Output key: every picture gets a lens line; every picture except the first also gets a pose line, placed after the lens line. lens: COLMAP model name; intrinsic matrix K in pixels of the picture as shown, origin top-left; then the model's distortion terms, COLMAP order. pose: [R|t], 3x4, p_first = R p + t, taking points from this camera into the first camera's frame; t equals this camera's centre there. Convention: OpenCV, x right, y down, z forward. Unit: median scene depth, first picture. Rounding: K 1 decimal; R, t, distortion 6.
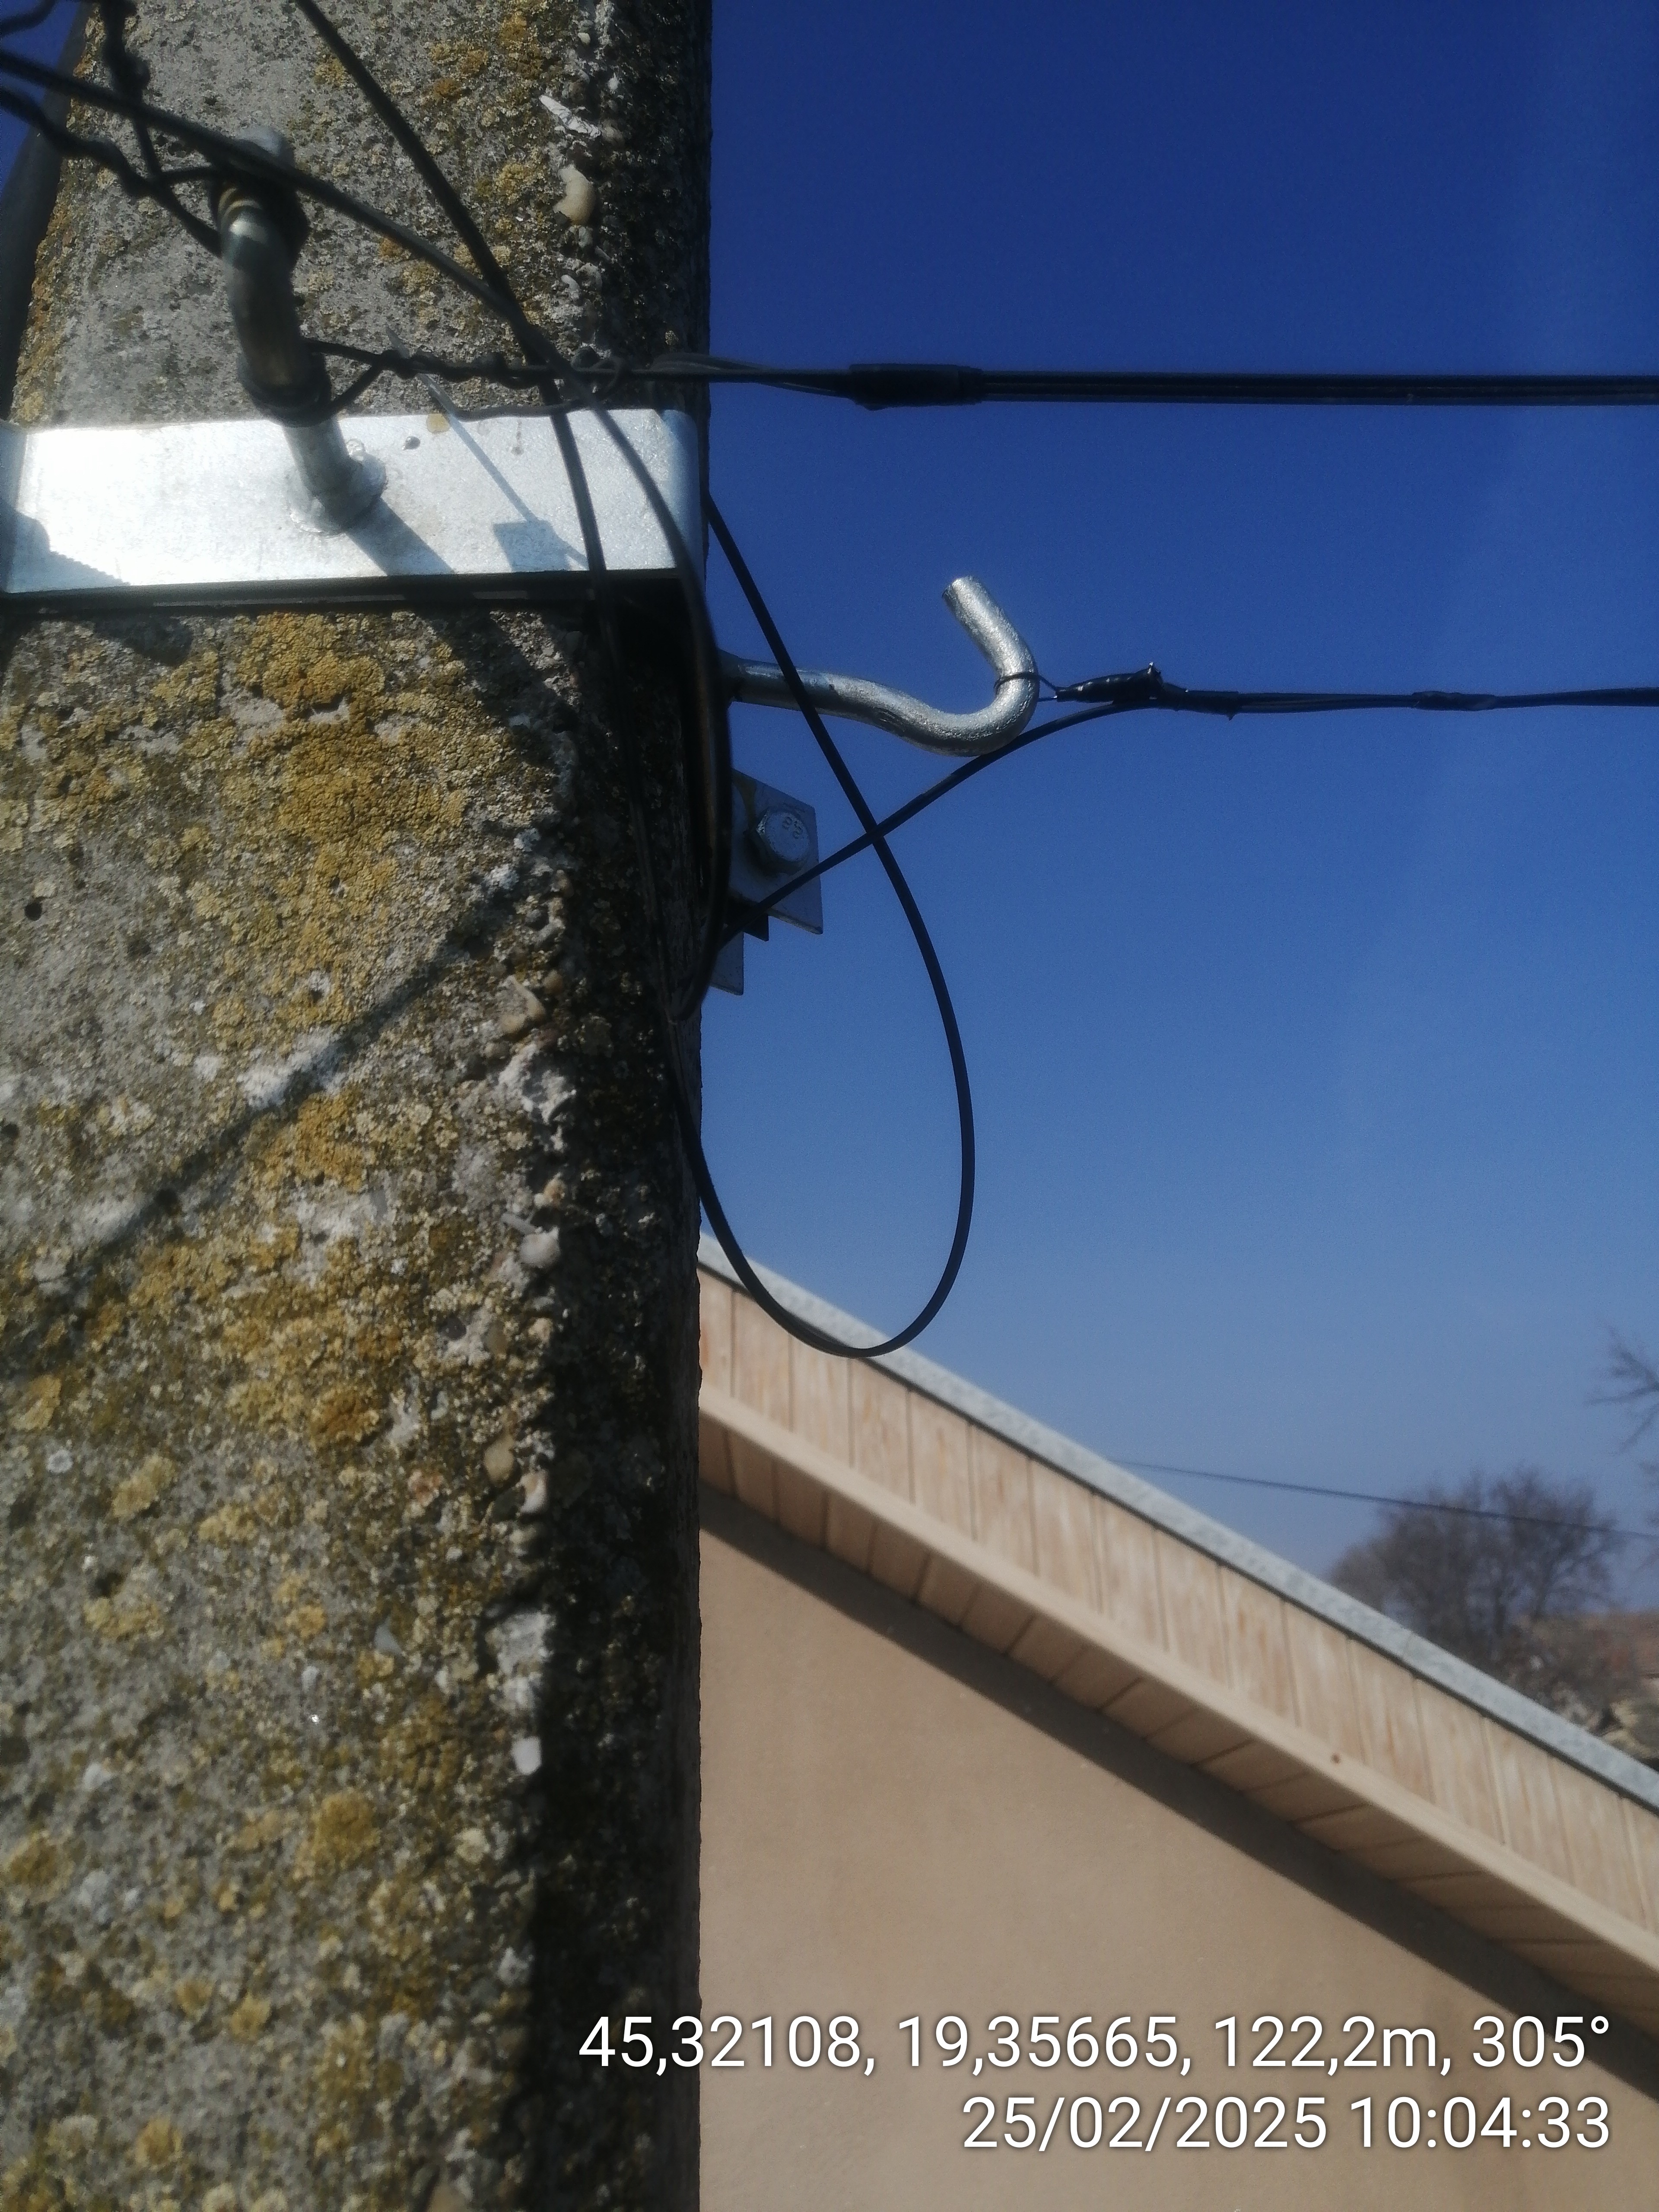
lens RADIAL K [[1742.3, 0, 829.5], [0, 1742.3, 1106.0], [0, 0, 1]] dist [-0.060279, 0.072928]
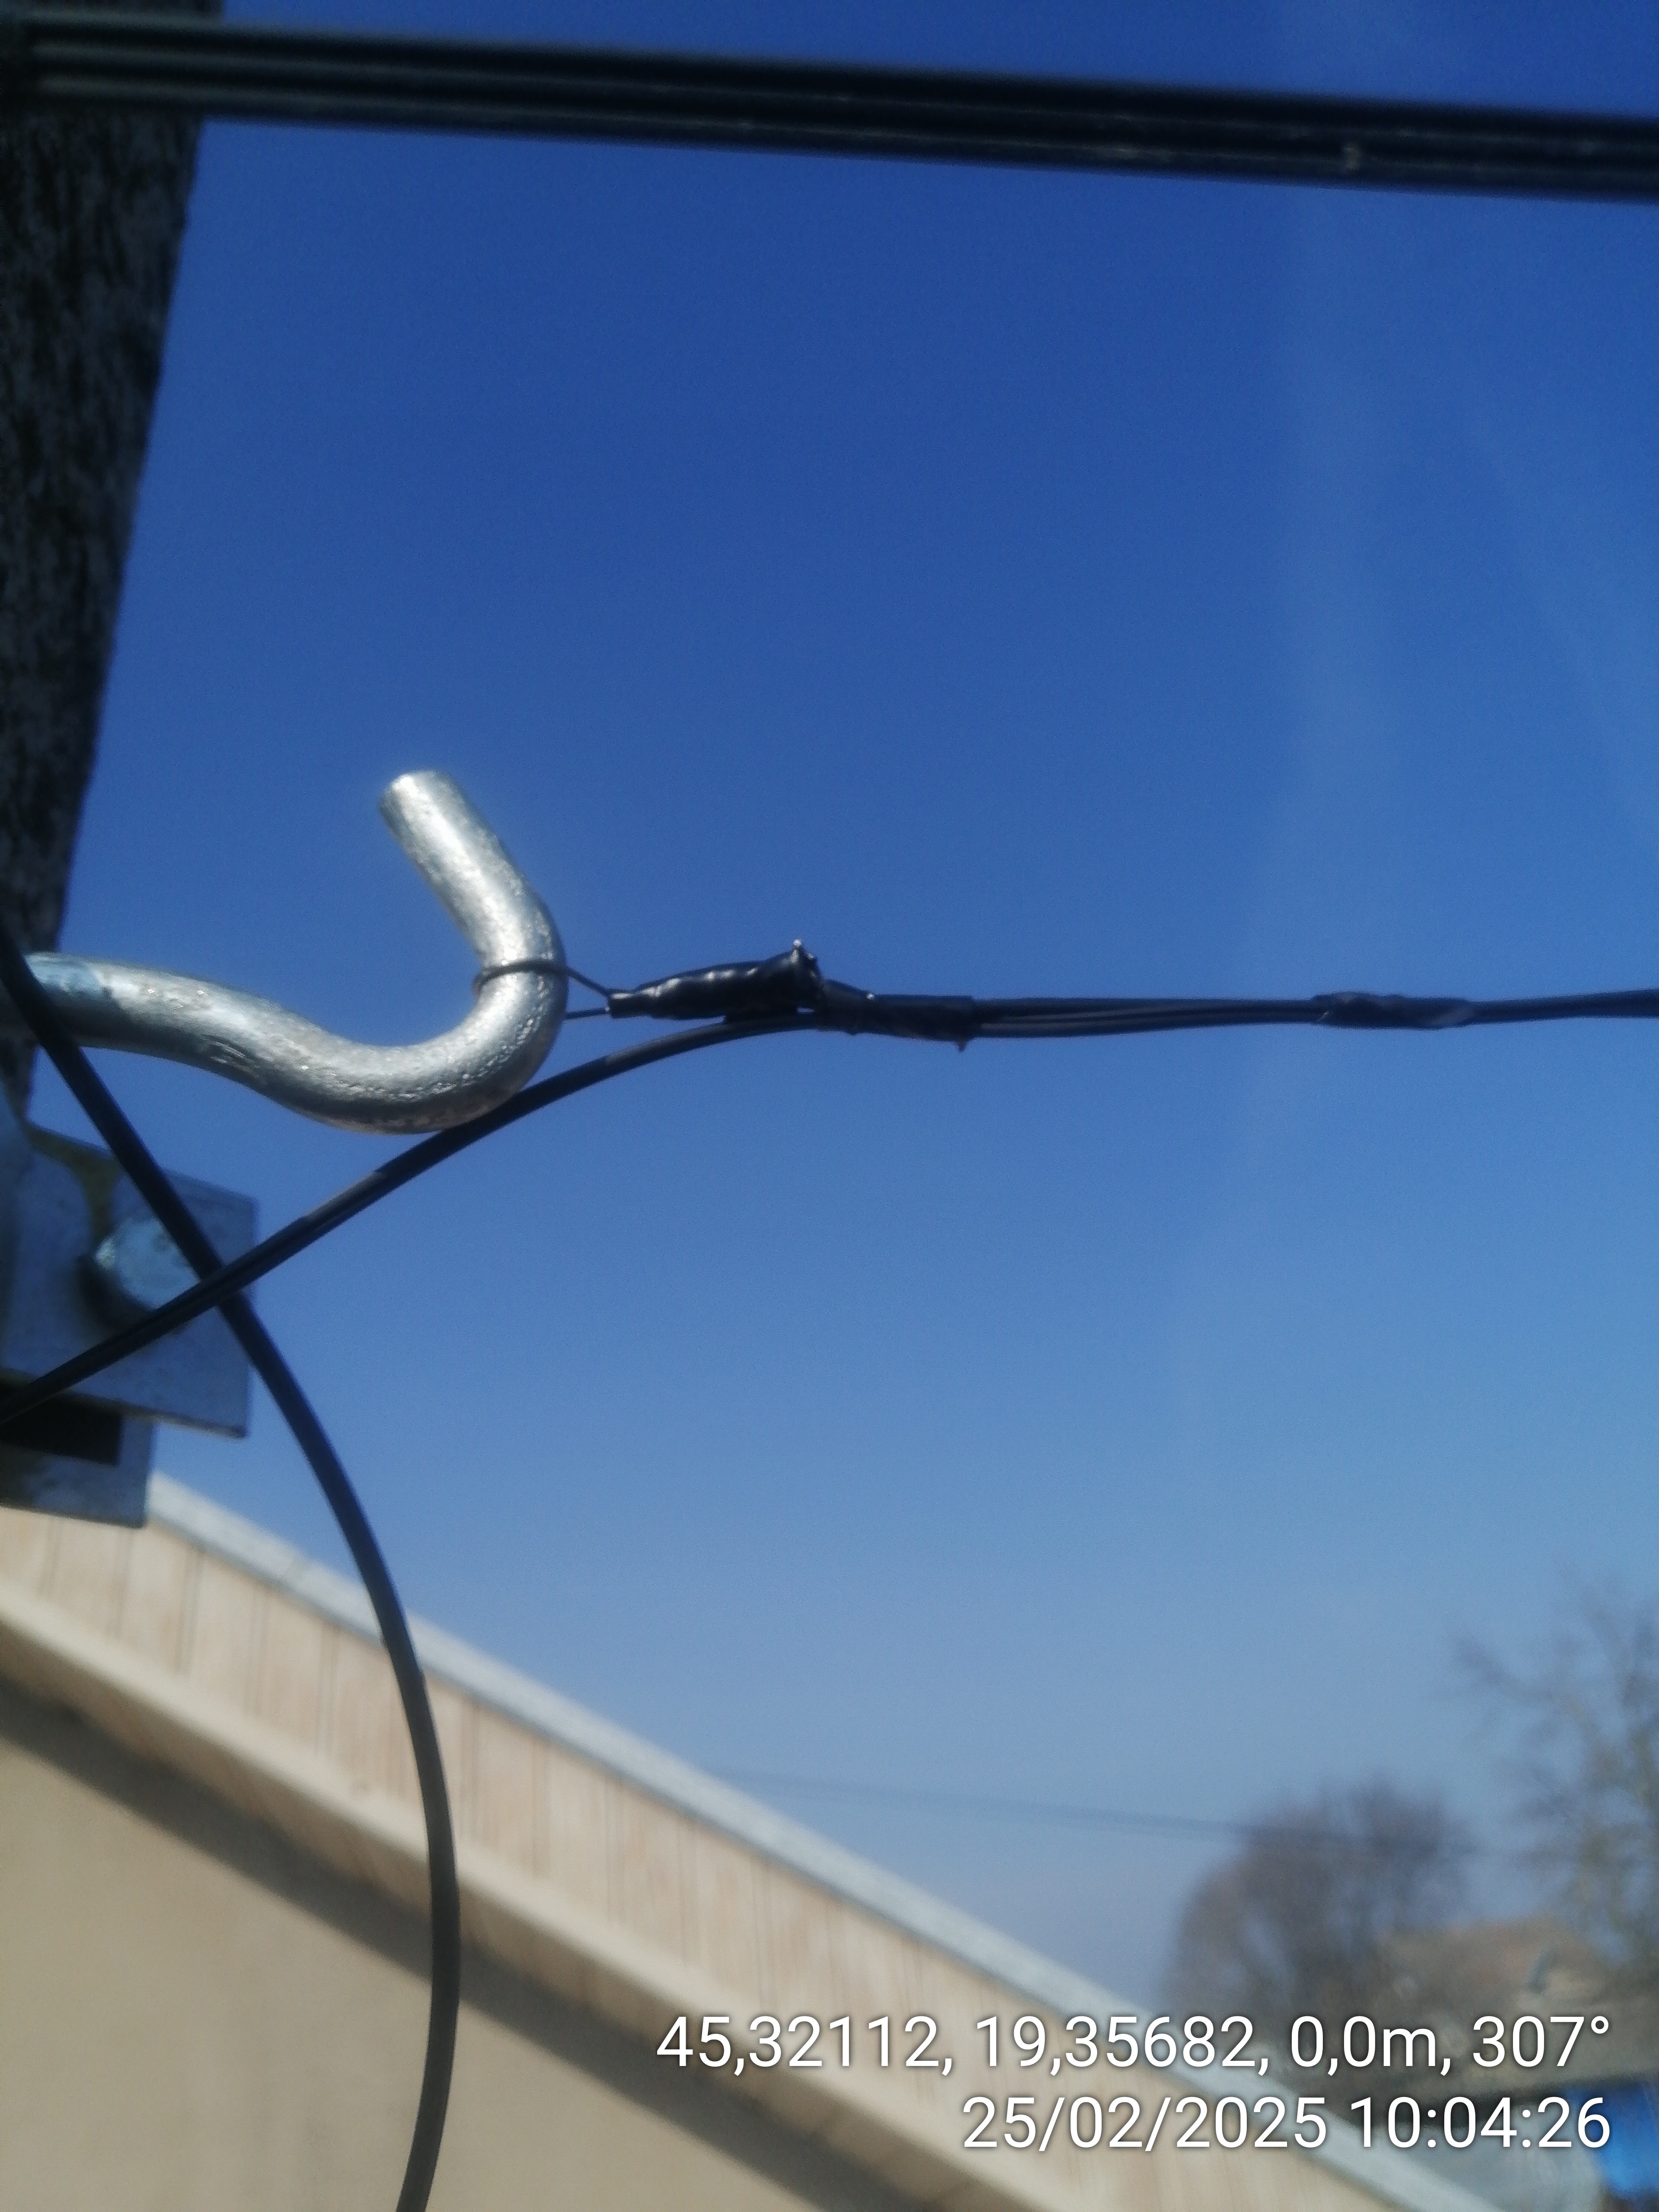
lens RADIAL K [[1742.3, 0, 829.5], [0, 1742.3, 1106.0], [0, 0, 1]] dist [-0.060279, 0.072928]
pose [[0.995164, -0.007578, 0.097937, 0.145664], [0.024335, 0.984960, -0.171060, -0.123822], [-0.095168, 0.172616, 0.980381, 0.519565]]
